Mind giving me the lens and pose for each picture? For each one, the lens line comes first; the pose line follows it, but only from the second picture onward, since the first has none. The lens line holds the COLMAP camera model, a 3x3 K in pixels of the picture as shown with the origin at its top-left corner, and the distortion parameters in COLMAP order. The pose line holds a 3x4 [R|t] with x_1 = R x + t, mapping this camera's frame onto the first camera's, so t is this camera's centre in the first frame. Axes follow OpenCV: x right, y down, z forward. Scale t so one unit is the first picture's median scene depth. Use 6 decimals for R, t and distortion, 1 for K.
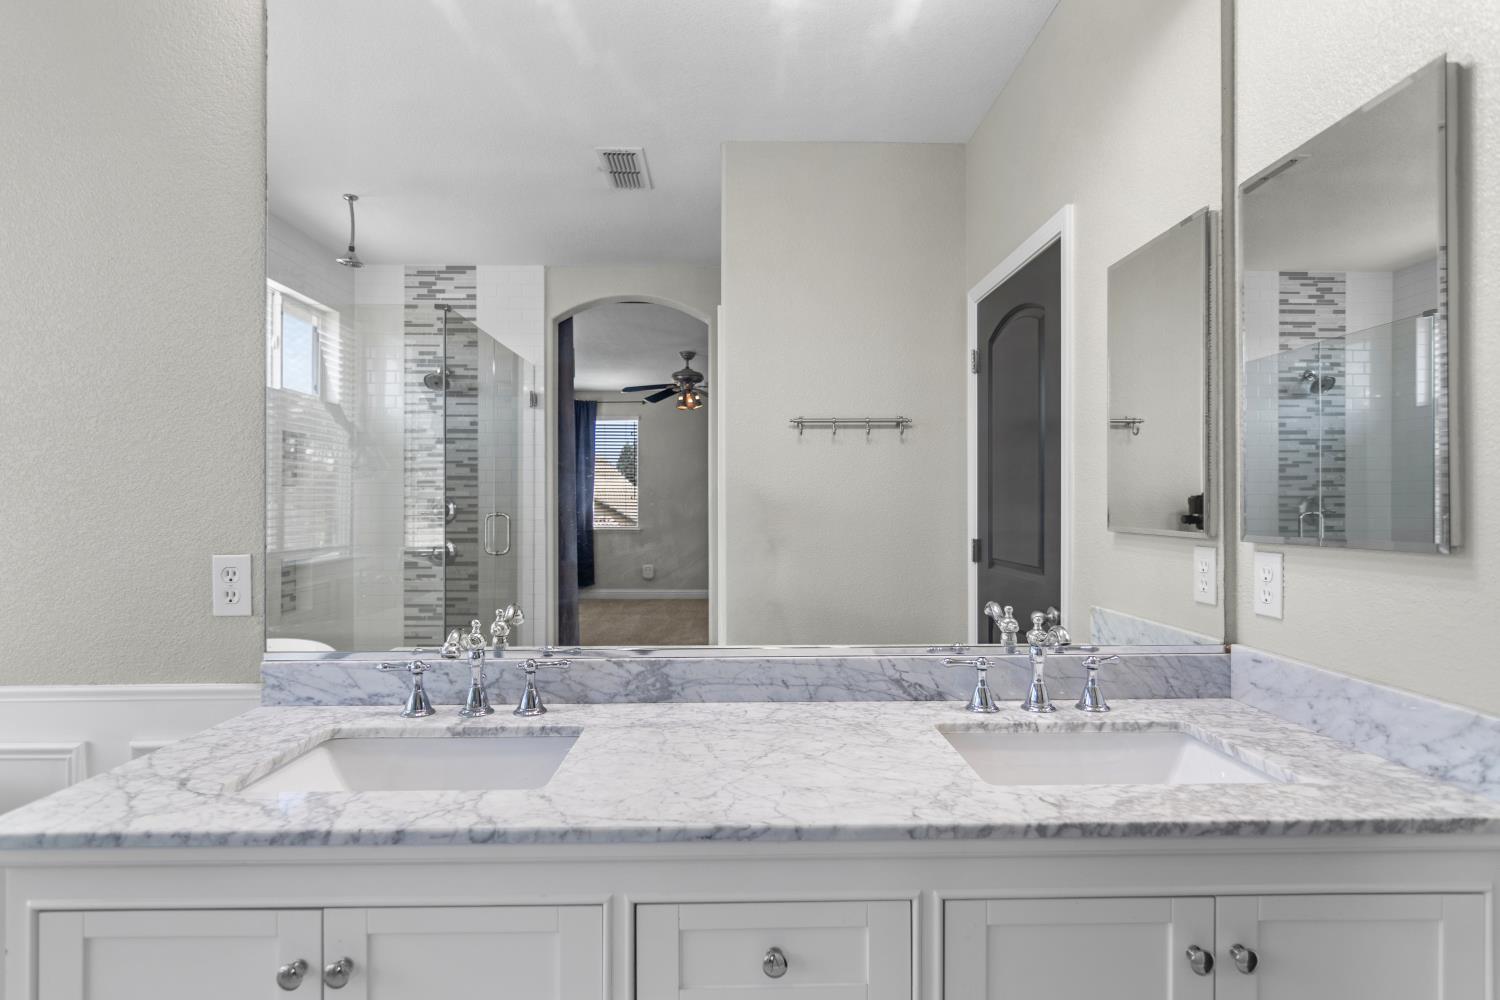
lens RADIAL K [[768.5, 0, 746.1], [0, 768.5, 489.4], [0, 0, 1]] dist [0.000902, -0.000971]
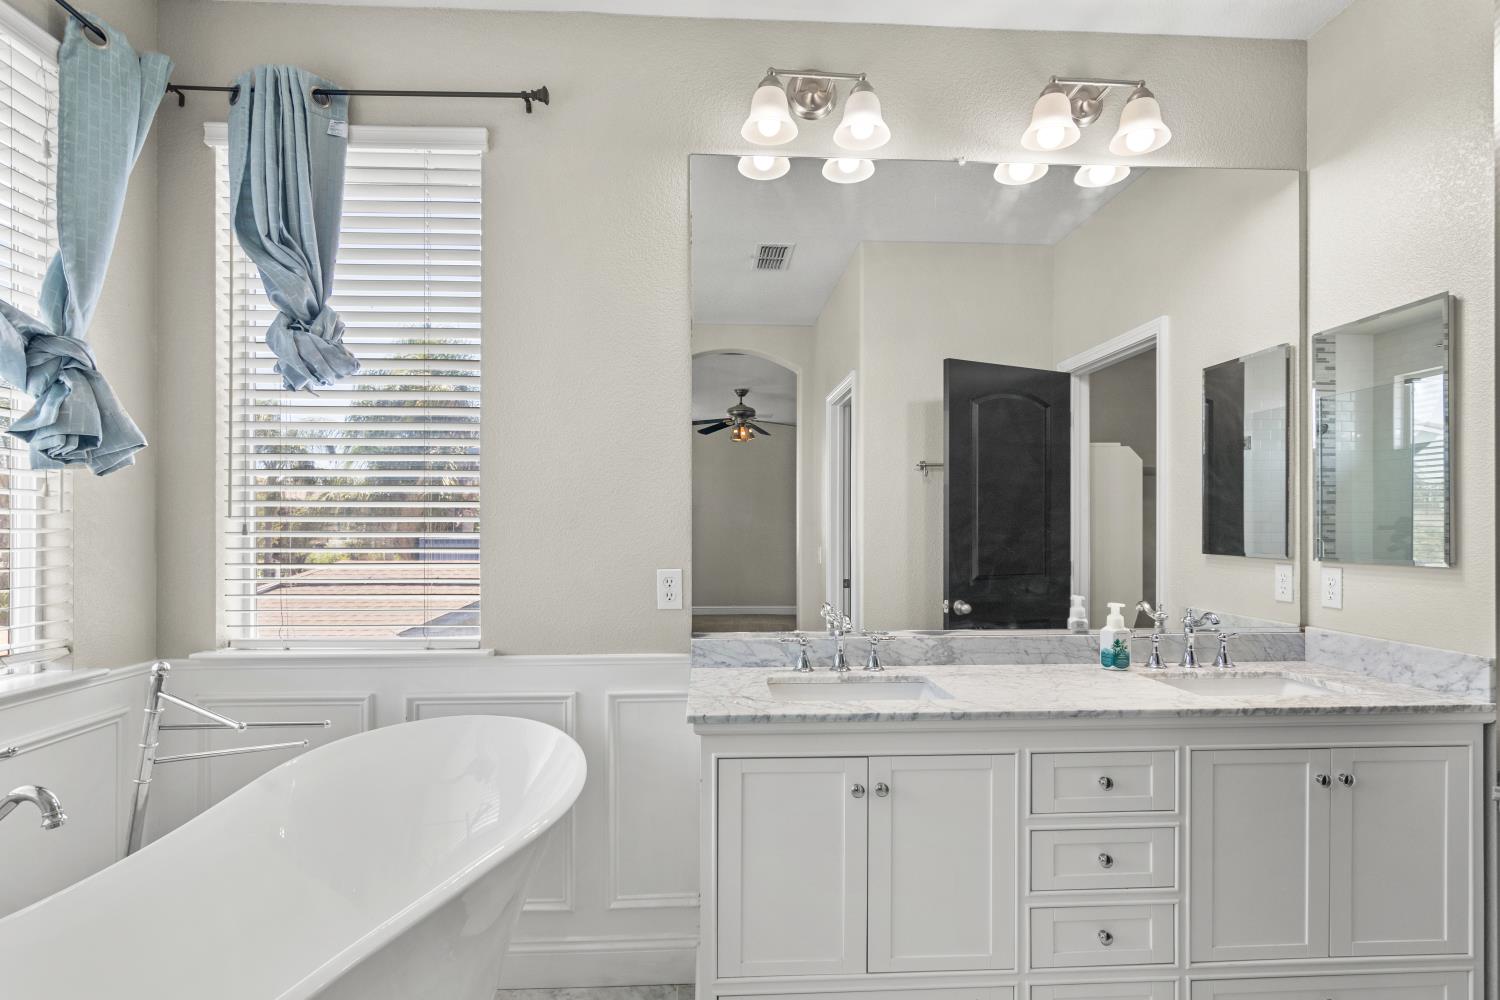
lens RADIAL K [[768.5, 0, 753.1], [0, 768.5, 511.1], [0, 0, 1]] dist [0.000902, -0.000971]
pose [[0.999337, 0.002298, 0.036327, -0.577197], [-0.002307, 0.999997, 0.000209, -0.032406], [-0.036327, -0.000293, 0.999340, -0.547834]]
